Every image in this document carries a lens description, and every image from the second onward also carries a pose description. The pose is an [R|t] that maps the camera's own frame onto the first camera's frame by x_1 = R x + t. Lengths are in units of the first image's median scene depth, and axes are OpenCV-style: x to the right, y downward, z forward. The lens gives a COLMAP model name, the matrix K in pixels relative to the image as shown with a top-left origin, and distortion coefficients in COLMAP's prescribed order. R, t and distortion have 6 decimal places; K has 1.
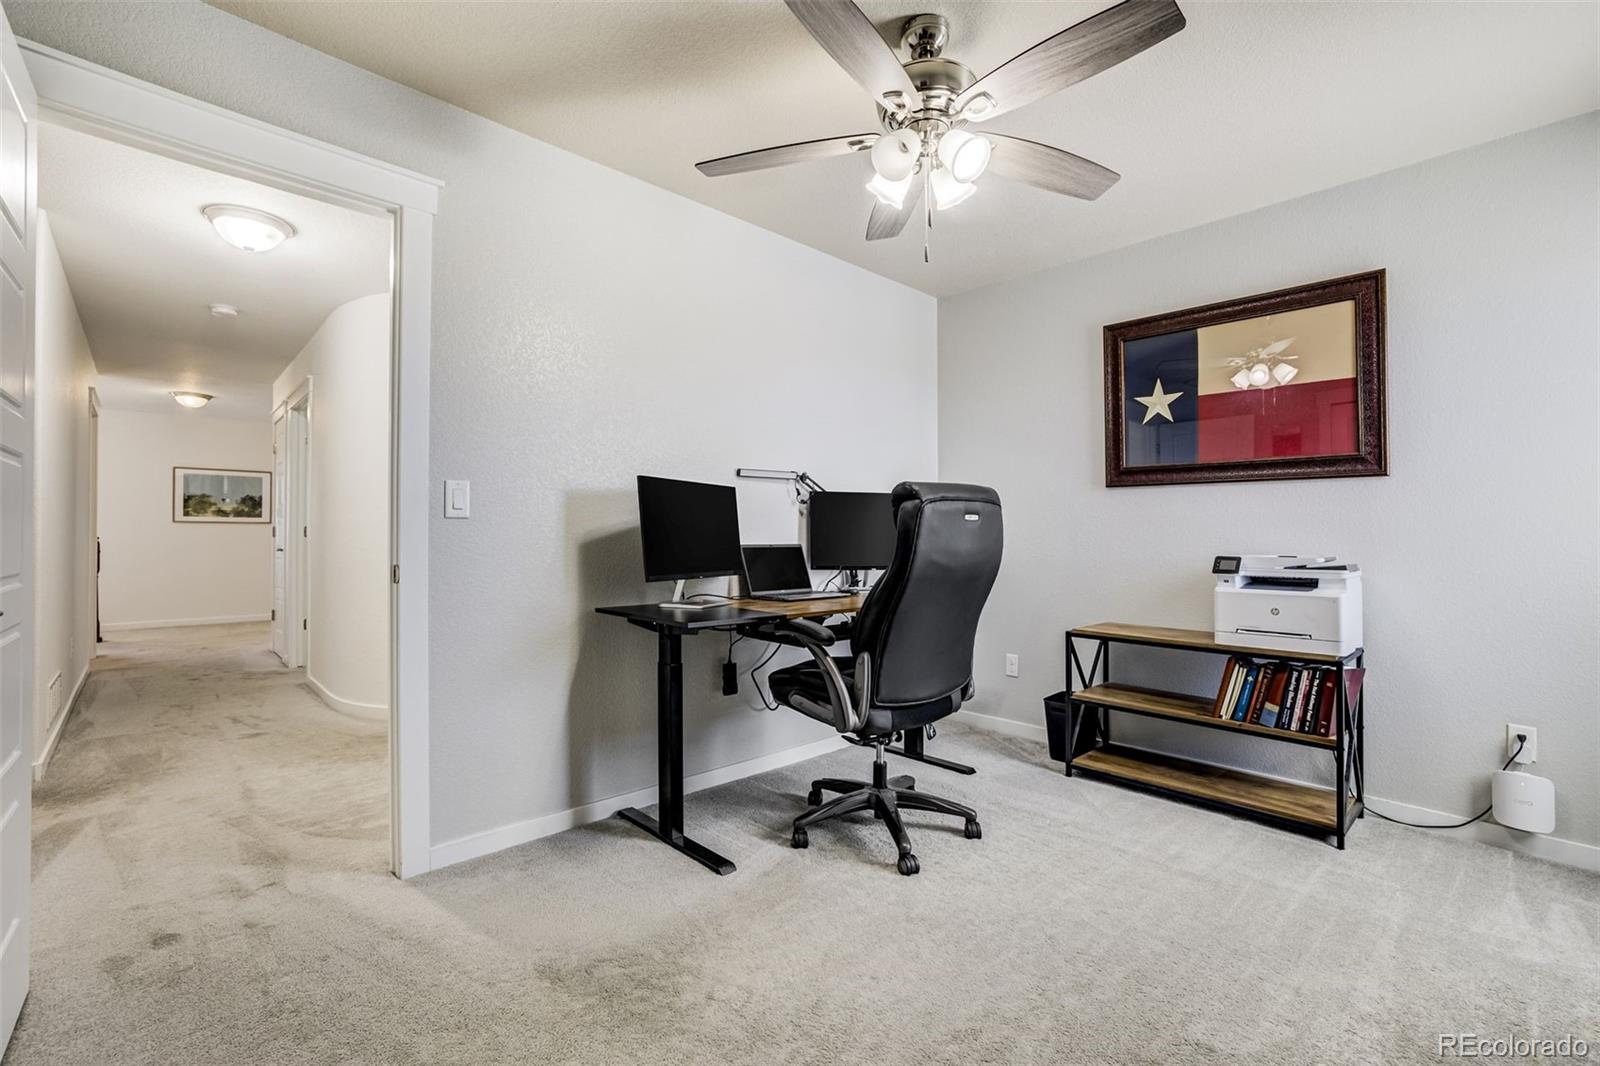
lens RADIAL K [[723.2, 0, 805.1], [0, 723.2, 525.3], [0, 0, 1]] dist [-0.003016, 0.000629]
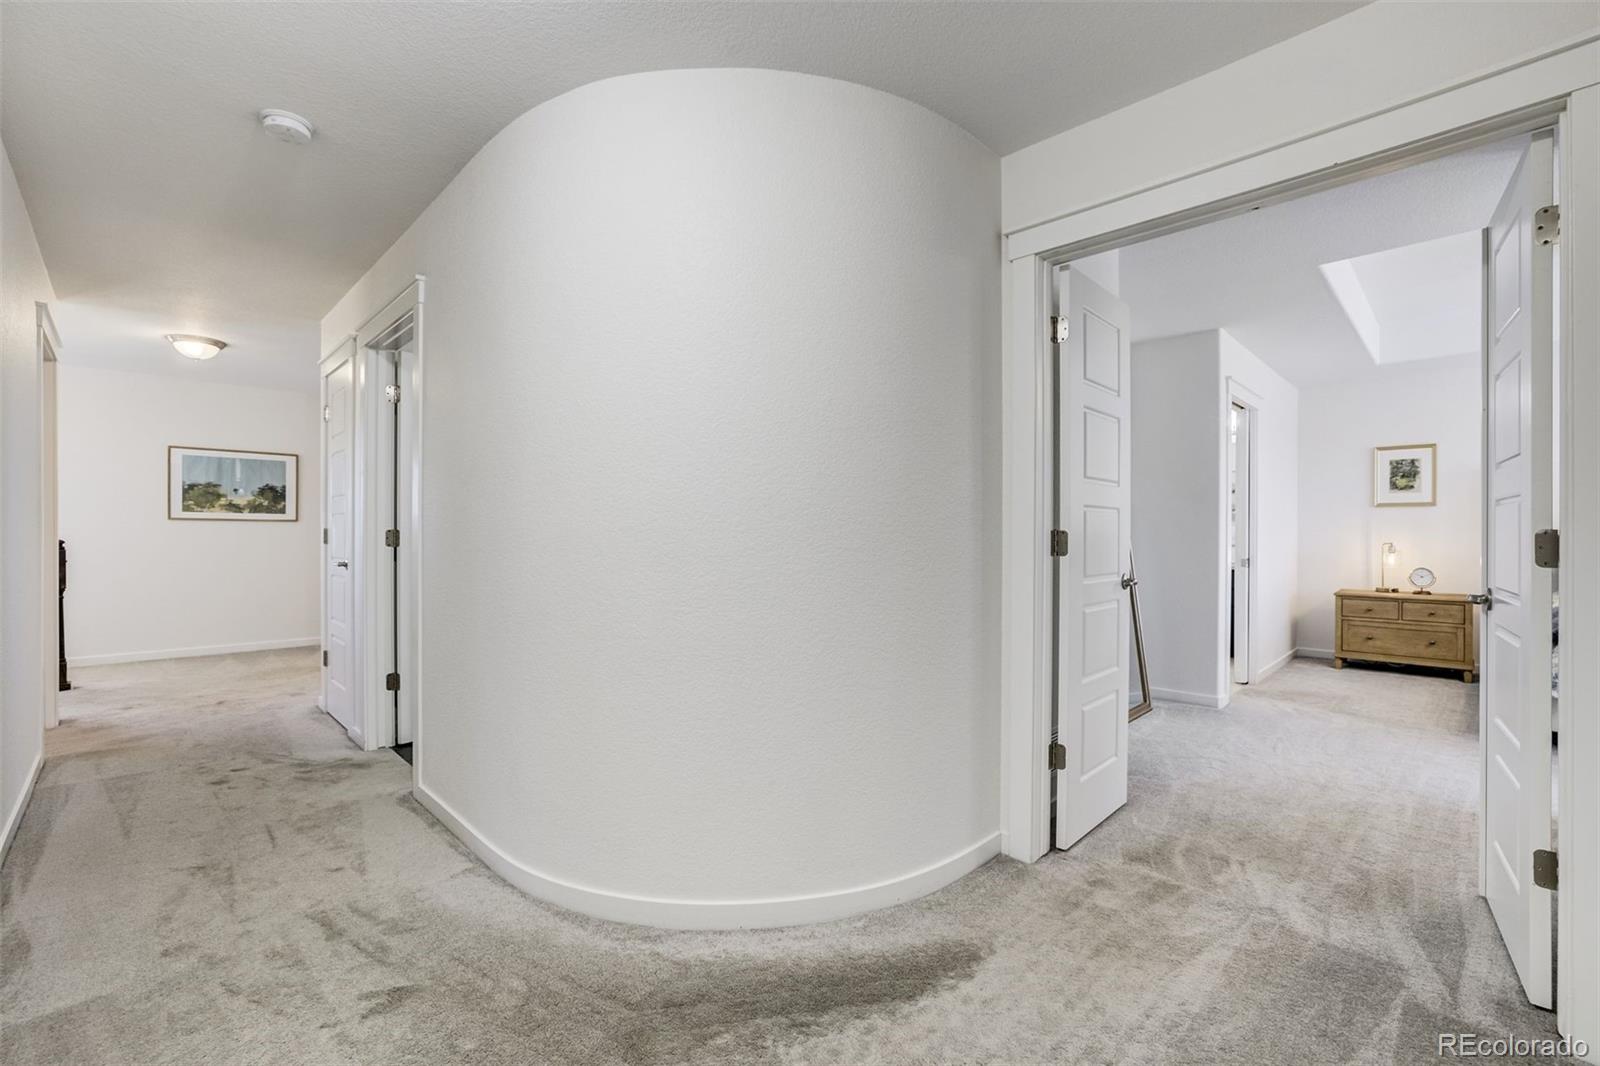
lens RADIAL K [[684.0, 0, 801.8], [0, 684.0, 527.9], [0, 0, 1]] dist [-0.038709, 0.013603]
pose [[0.998735, 0.002461, 0.050231, -0.254949], [-0.003015, 0.999935, 0.010952, -0.005410], [-0.050200, -0.011090, 0.998678, 0.275766]]
